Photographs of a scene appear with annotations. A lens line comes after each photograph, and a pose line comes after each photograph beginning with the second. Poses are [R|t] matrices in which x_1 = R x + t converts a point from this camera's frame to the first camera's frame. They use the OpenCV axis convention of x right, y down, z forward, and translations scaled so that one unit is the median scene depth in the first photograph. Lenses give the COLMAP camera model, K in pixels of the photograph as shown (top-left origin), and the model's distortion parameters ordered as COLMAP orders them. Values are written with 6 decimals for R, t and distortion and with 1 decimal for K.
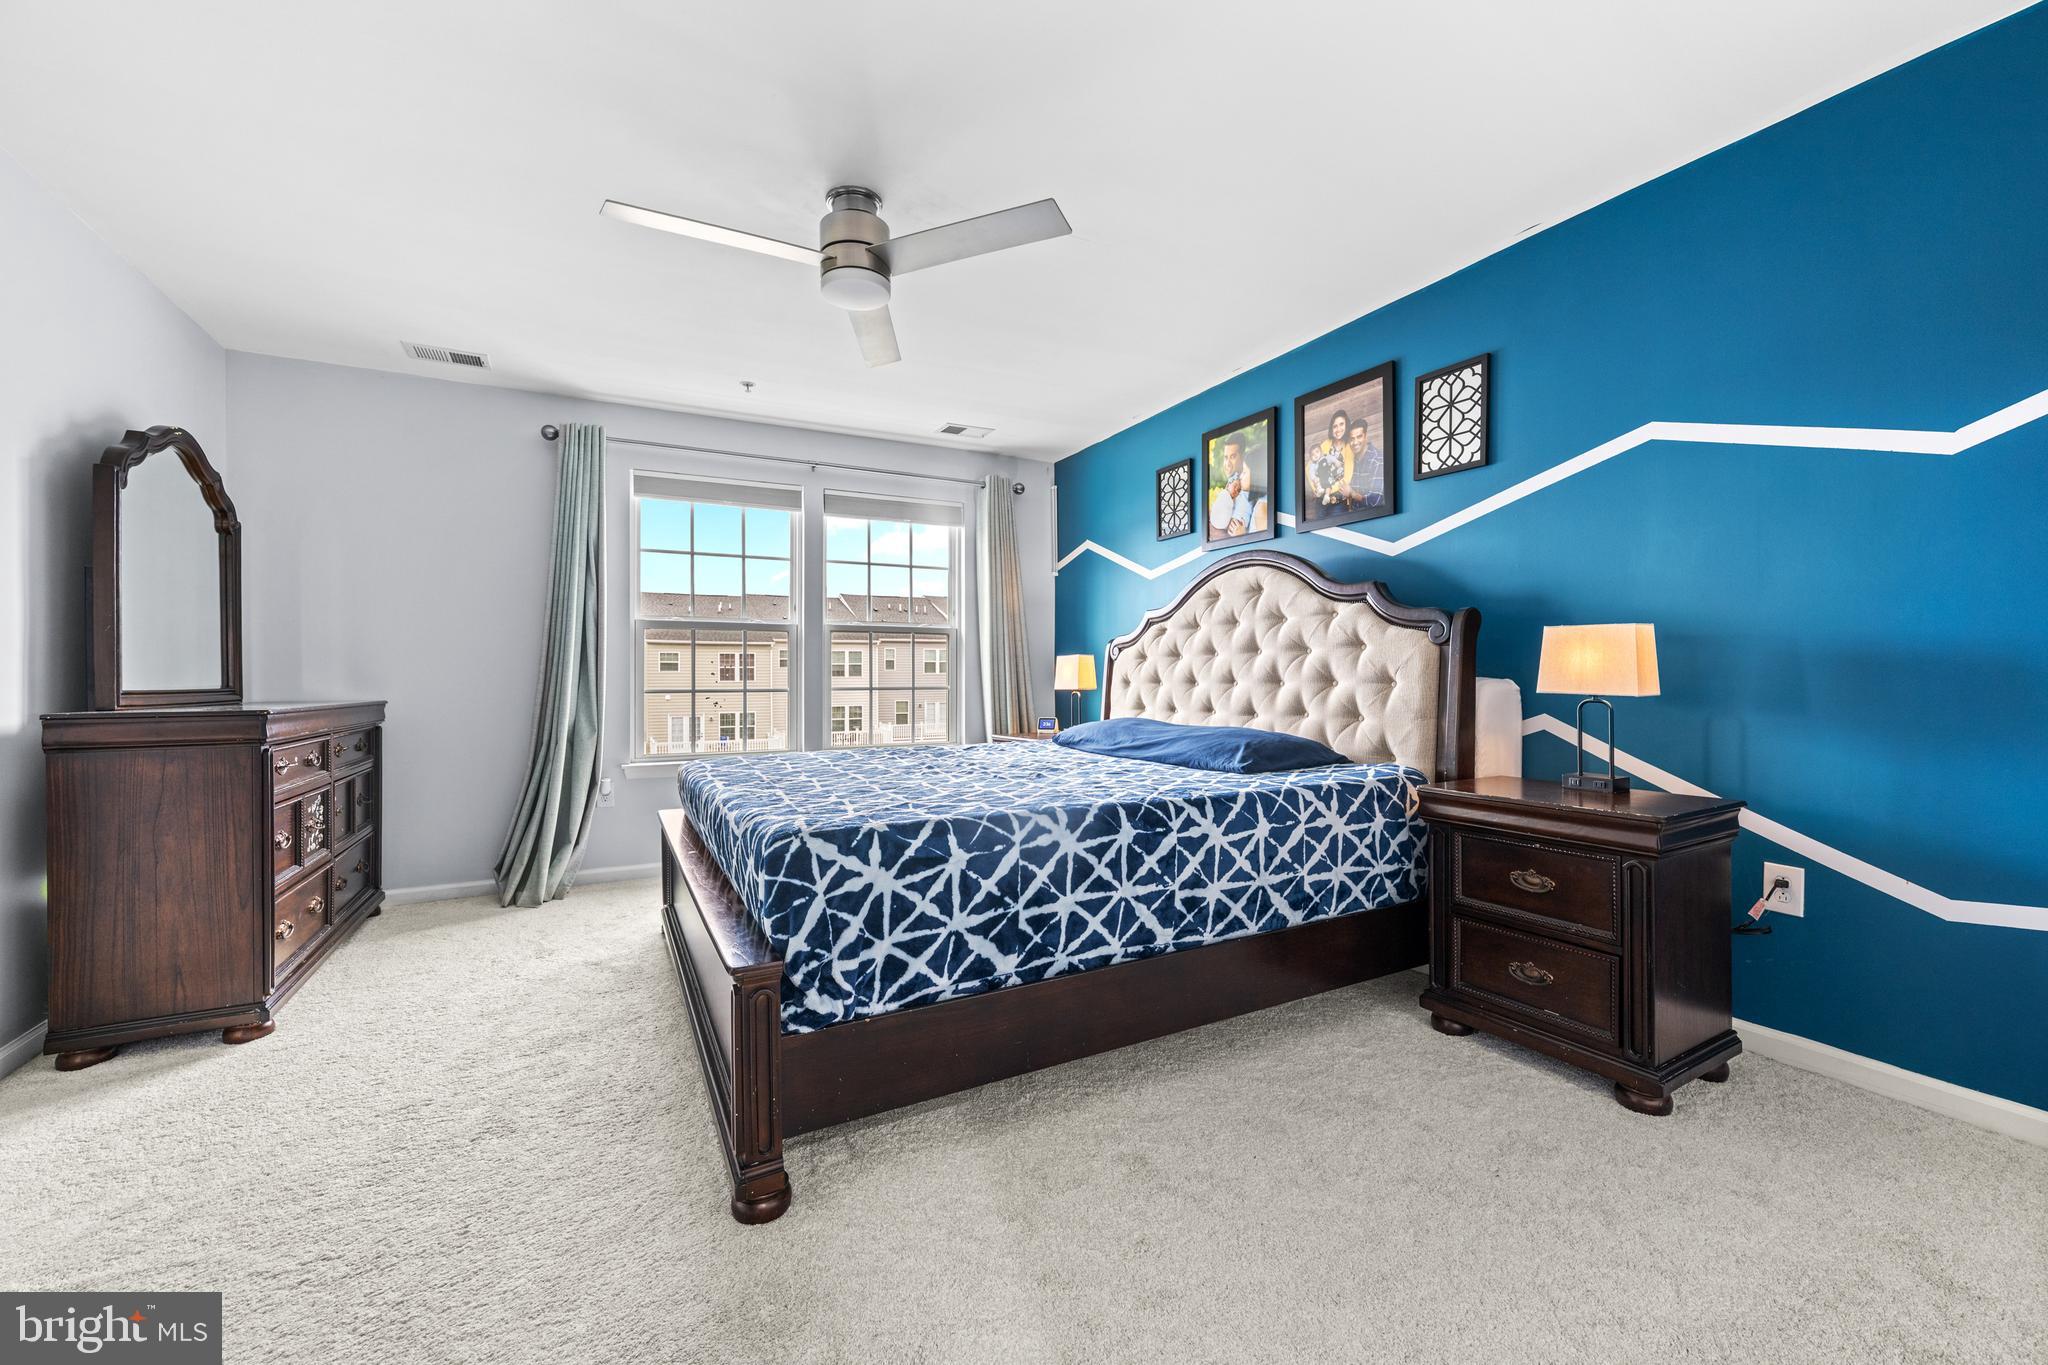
lens RADIAL K [[817.7, 0, 1023.8], [0, 817.7, 678.0], [0, 0, 1]] dist [-0.001529, 0.000405]
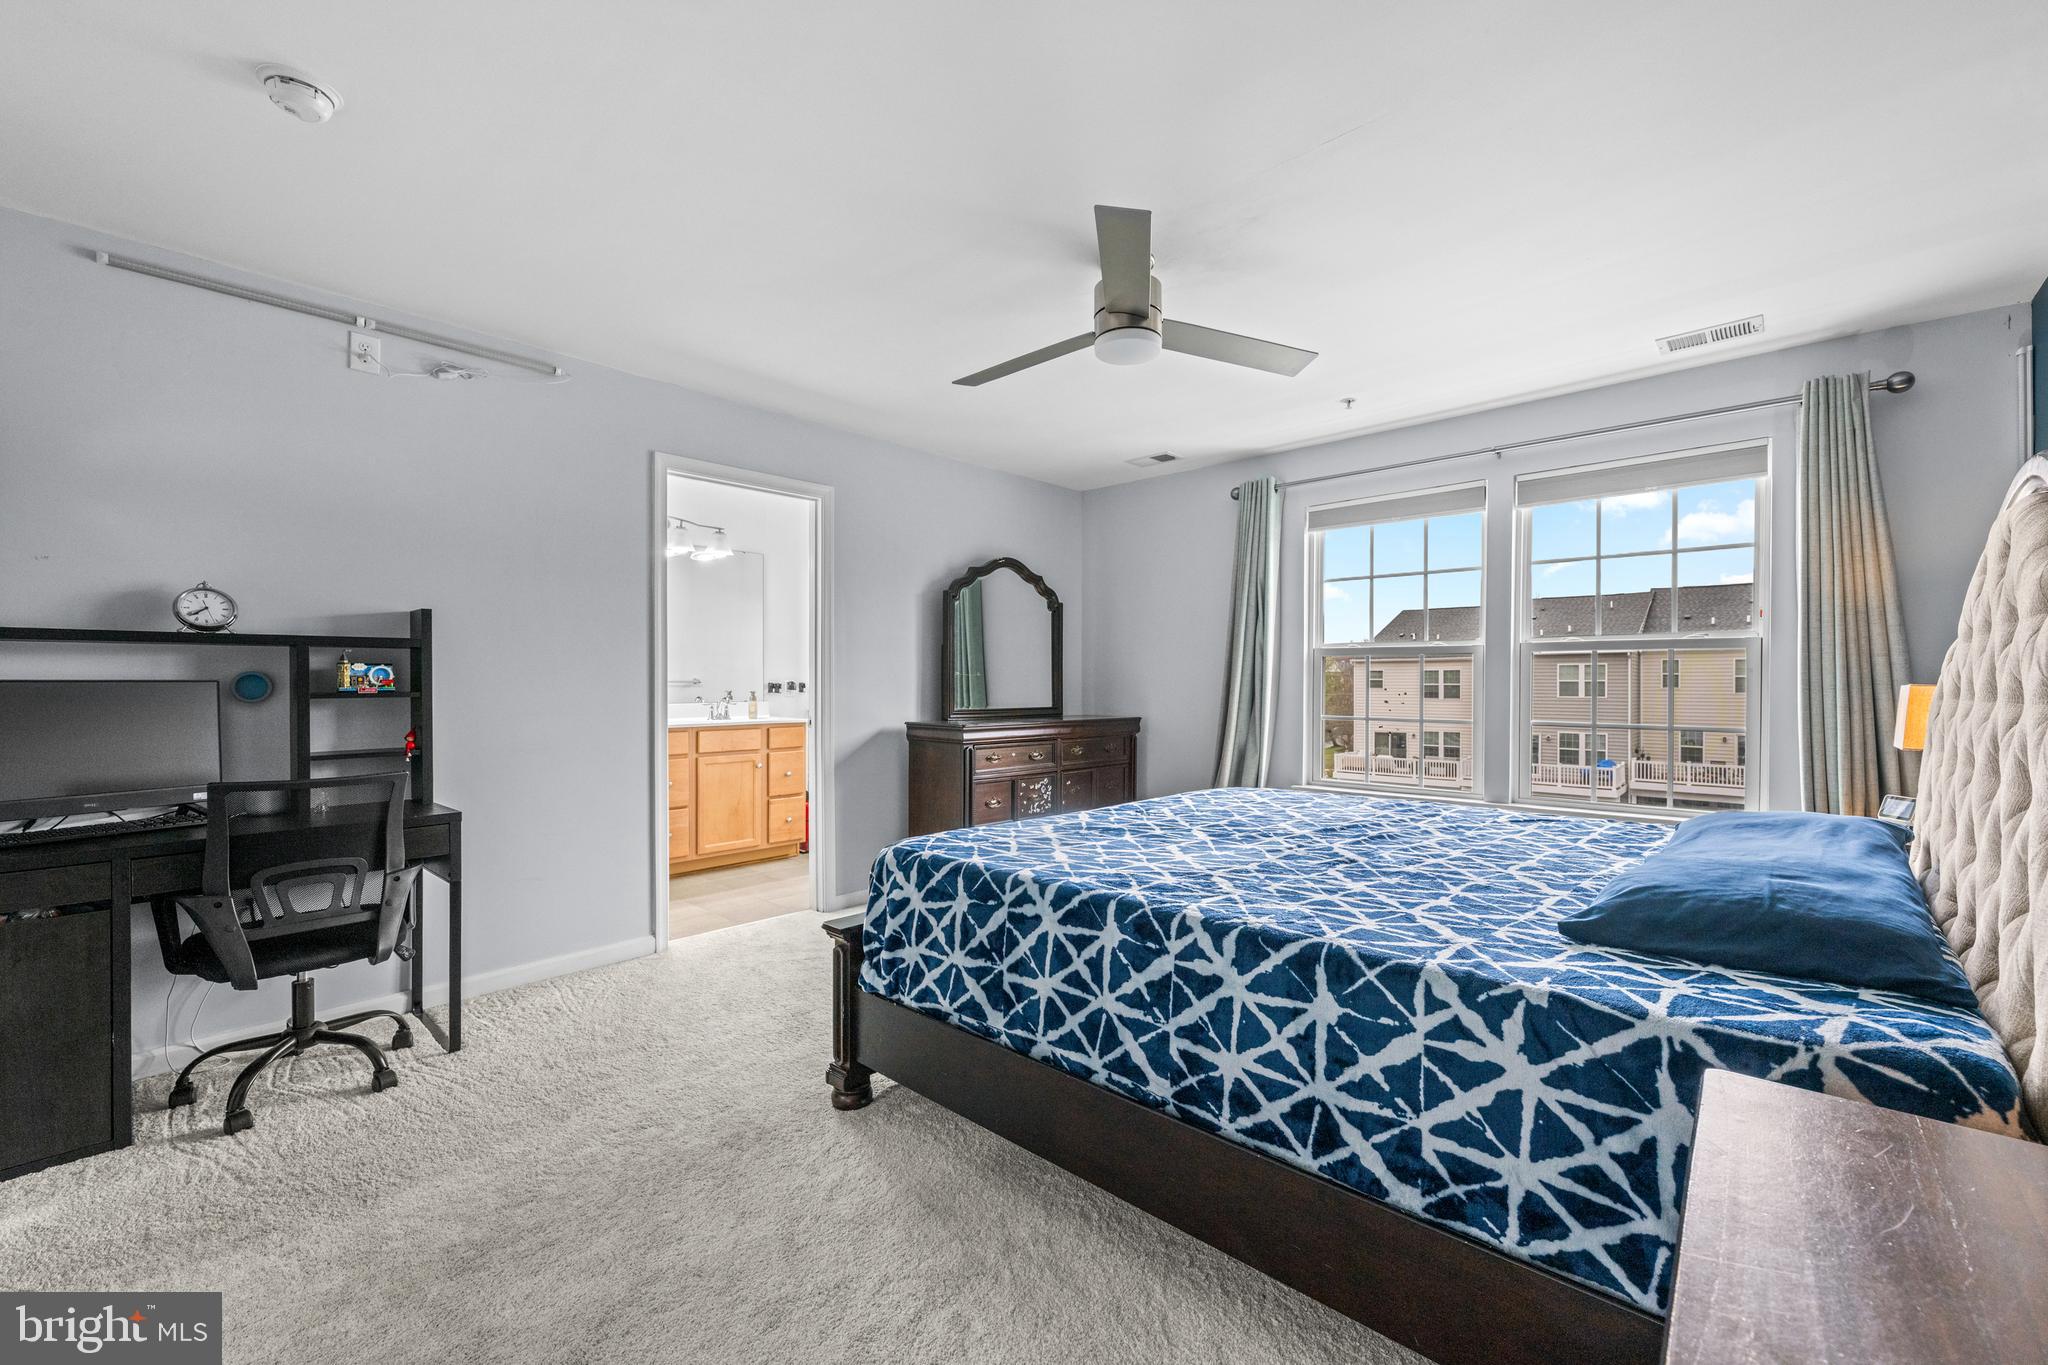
lens RADIAL K [[817.7, 0, 1017.0], [0, 817.7, 680.9], [0, 0, 1]] dist [-0.001529, 0.000405]
pose [[0.324391, 0.004732, -0.945911, 0.826544], [-0.002482, 0.999988, 0.004151, -0.065820], [0.945920, 0.001001, 0.324399, 0.604044]]
